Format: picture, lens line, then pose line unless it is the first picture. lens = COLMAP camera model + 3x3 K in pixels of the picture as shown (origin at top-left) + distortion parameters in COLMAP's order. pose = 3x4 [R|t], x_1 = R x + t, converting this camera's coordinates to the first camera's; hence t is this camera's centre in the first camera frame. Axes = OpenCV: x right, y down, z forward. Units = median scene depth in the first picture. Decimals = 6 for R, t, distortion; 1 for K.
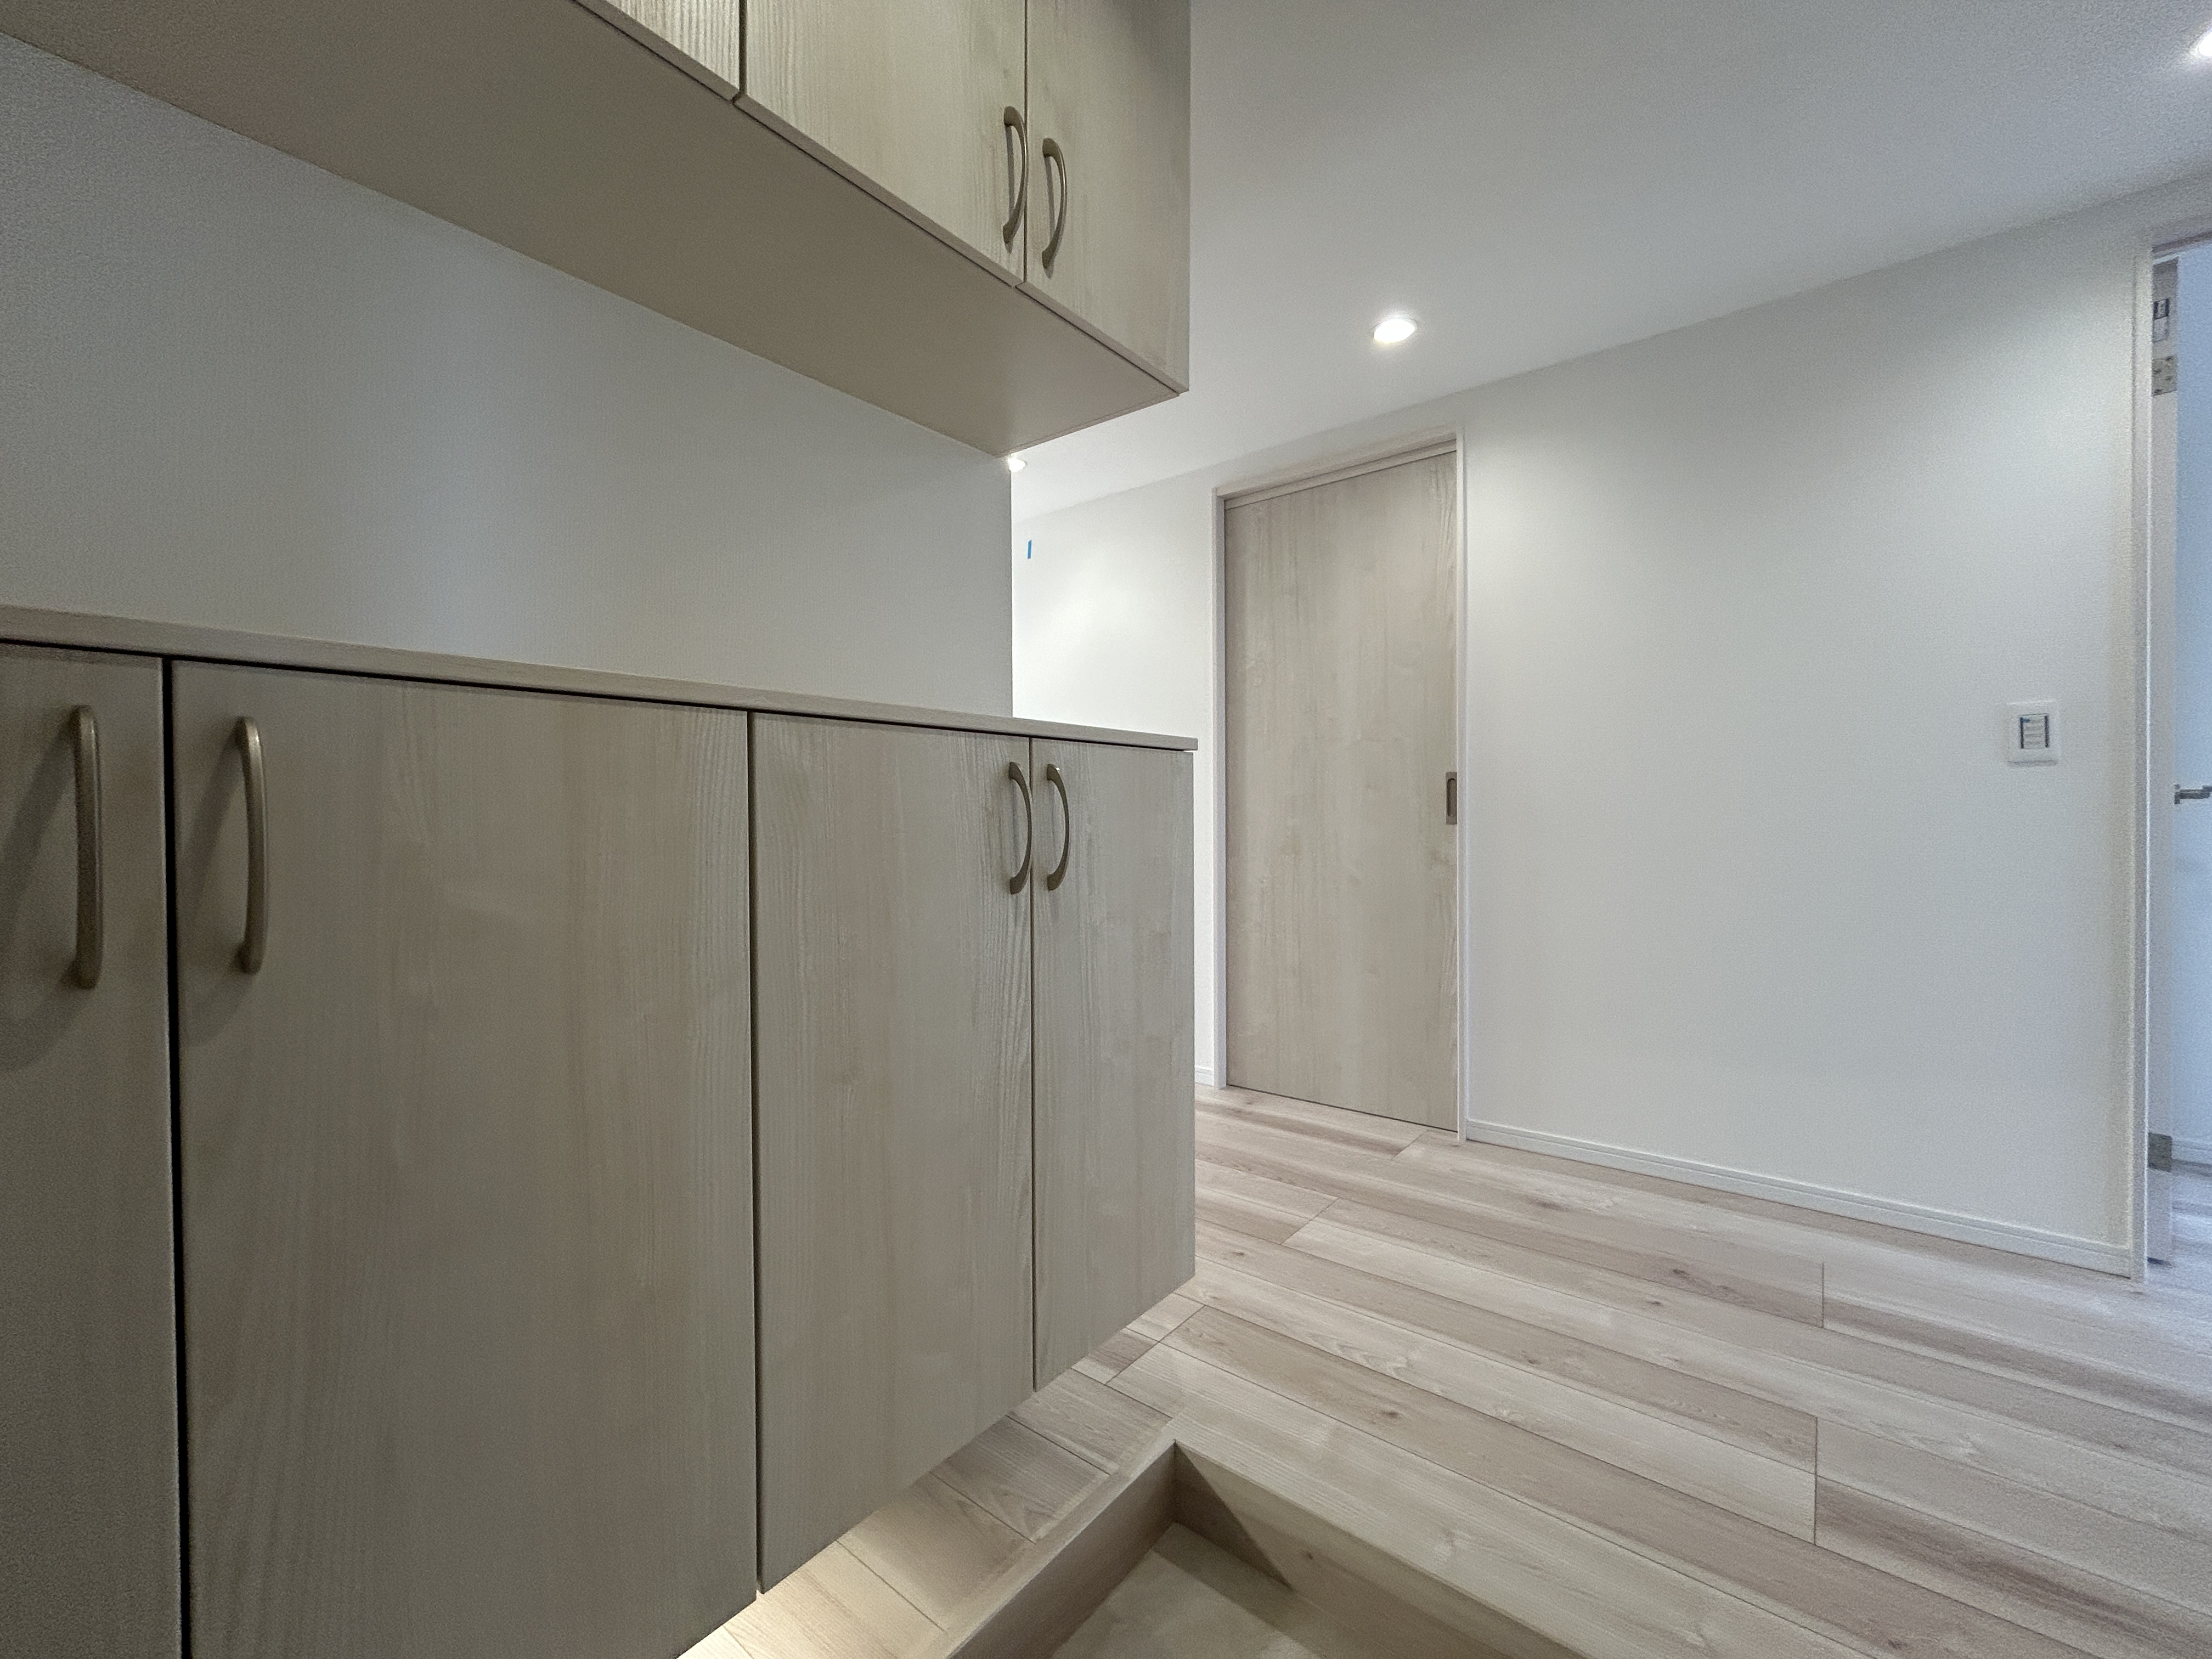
lens RADIAL K [[899.1, 0, 1101.7], [0, 899.1, 820.4], [0, 0, 1]] dist [-0.002227, 0.001170]
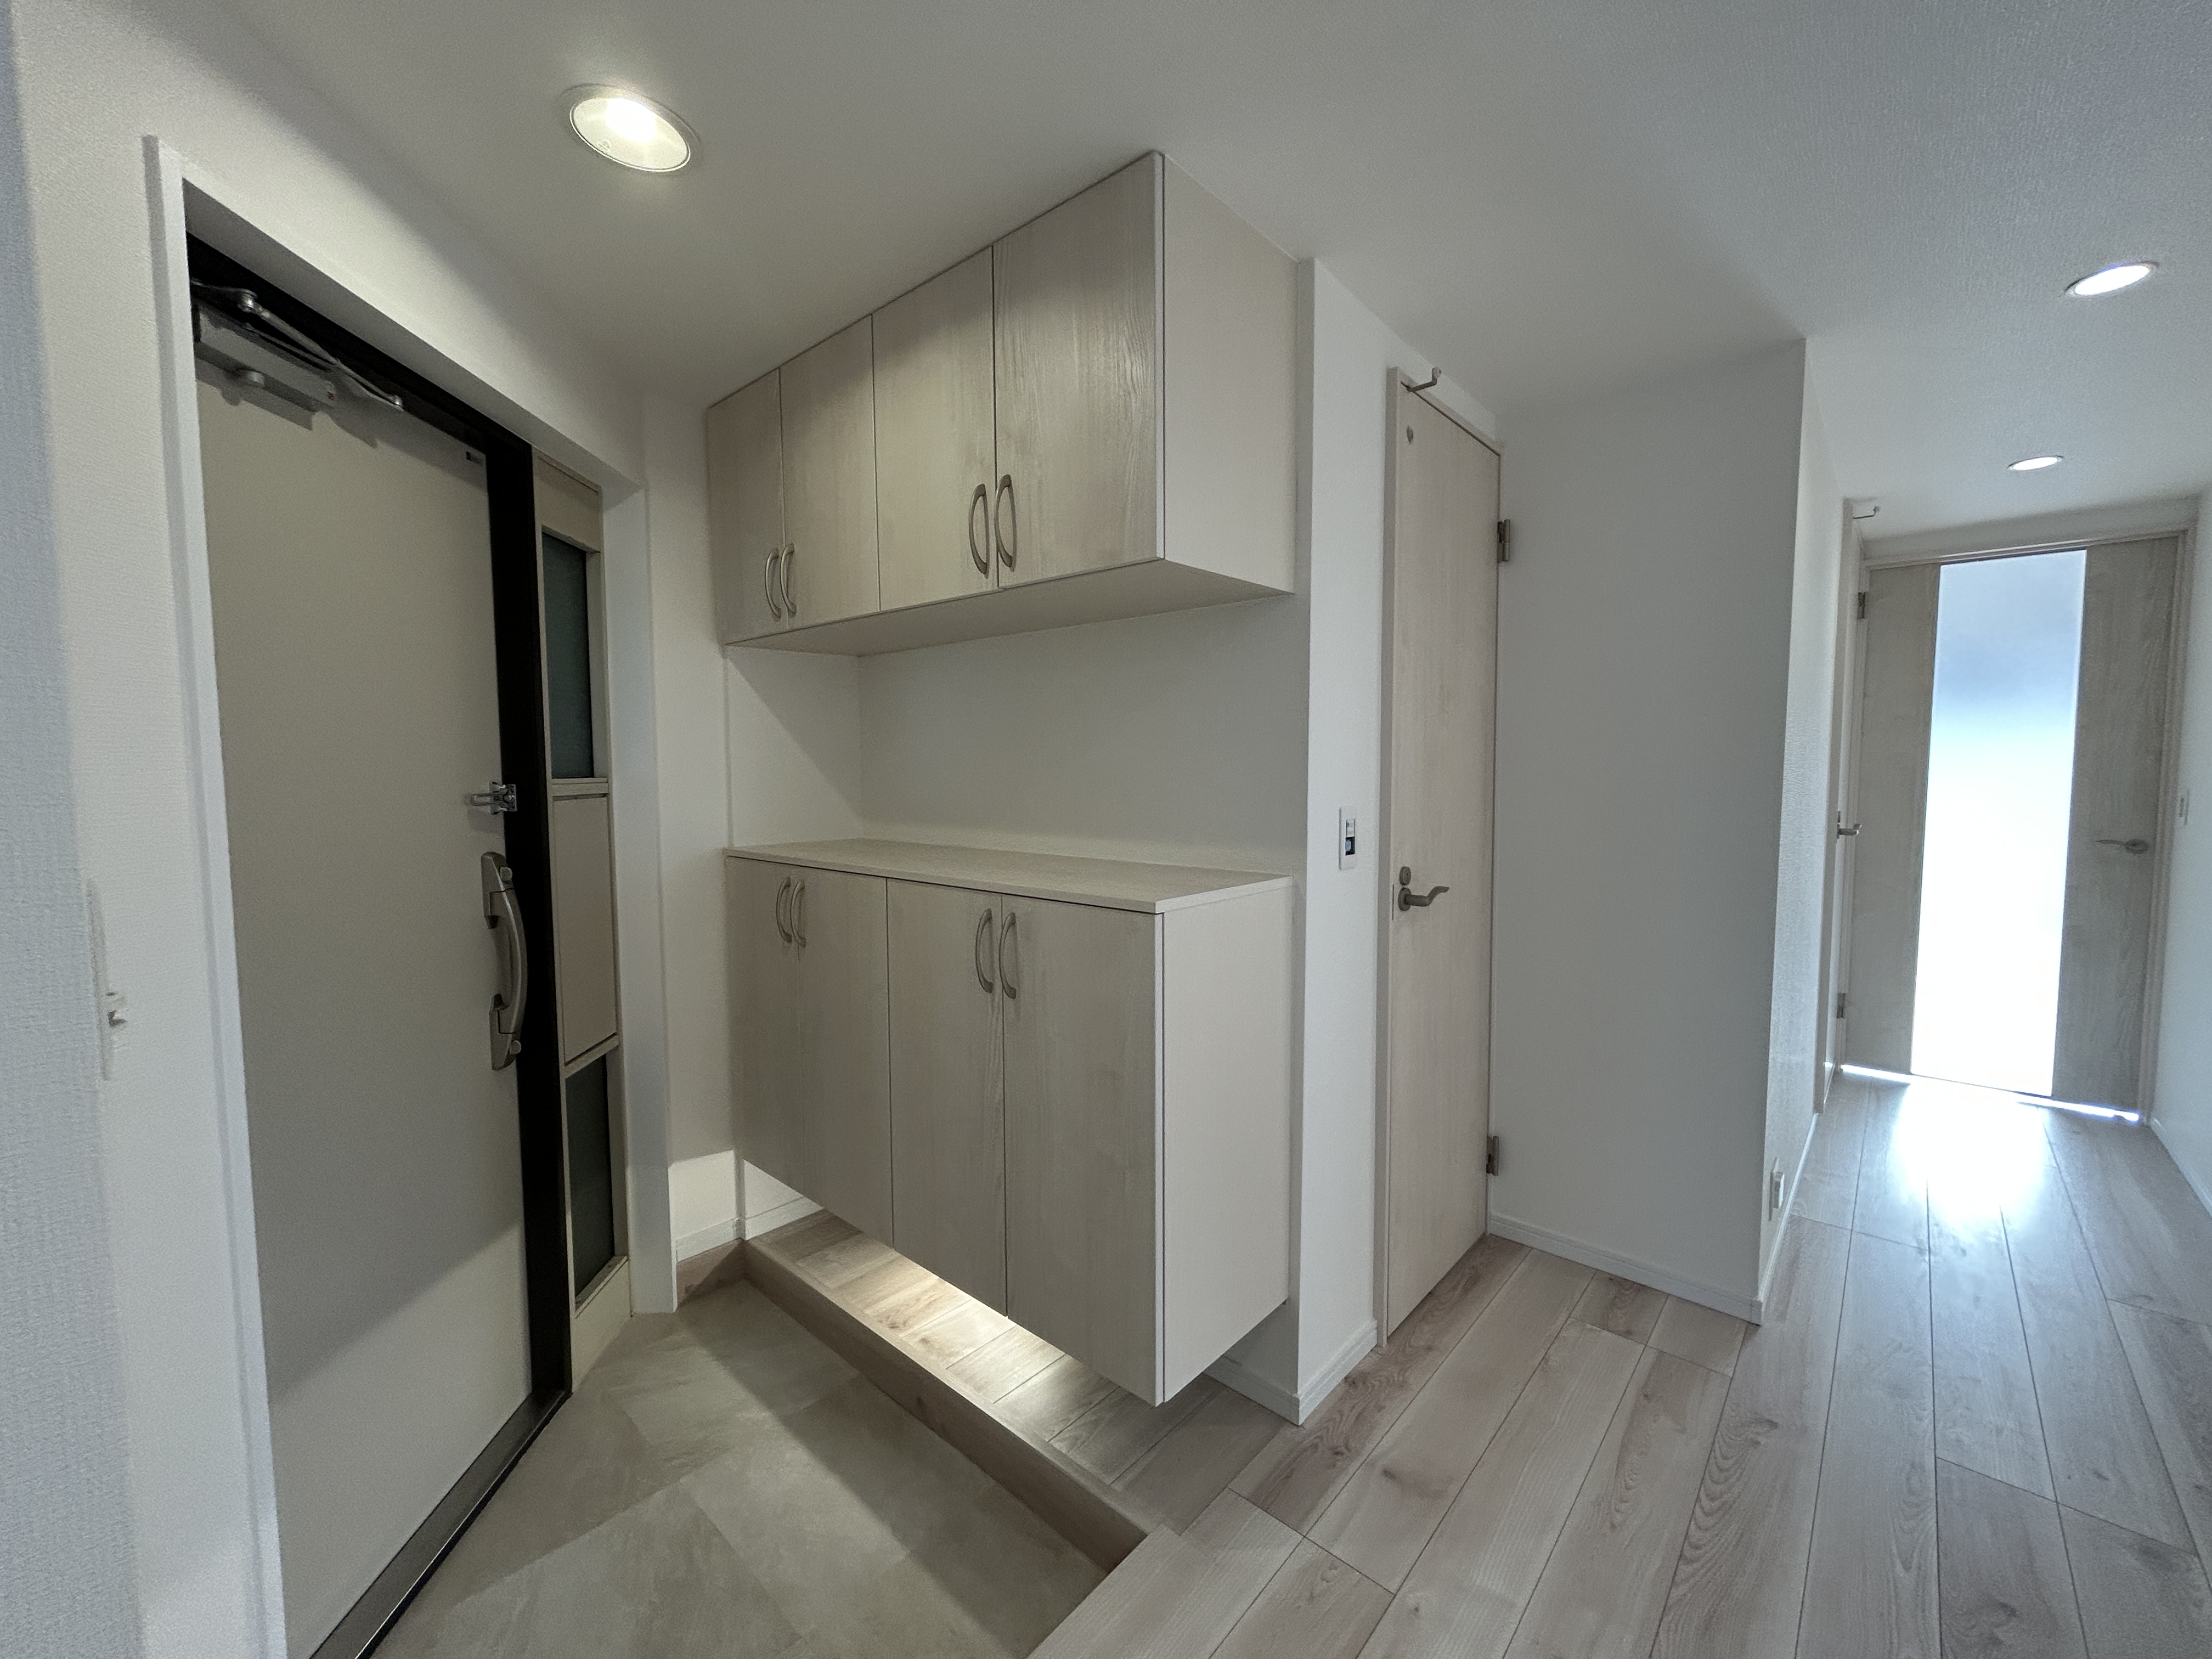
lens RADIAL K [[899.1, 0, 1109.5], [0, 899.1, 826.4], [0, 0, 1]] dist [-0.002227, 0.001170]
pose [[-0.053595, 0.068451, -0.996214, 1.435605], [-0.004057, 0.997625, 0.068766, -0.316342], [0.998554, 0.007727, -0.053190, 1.290751]]
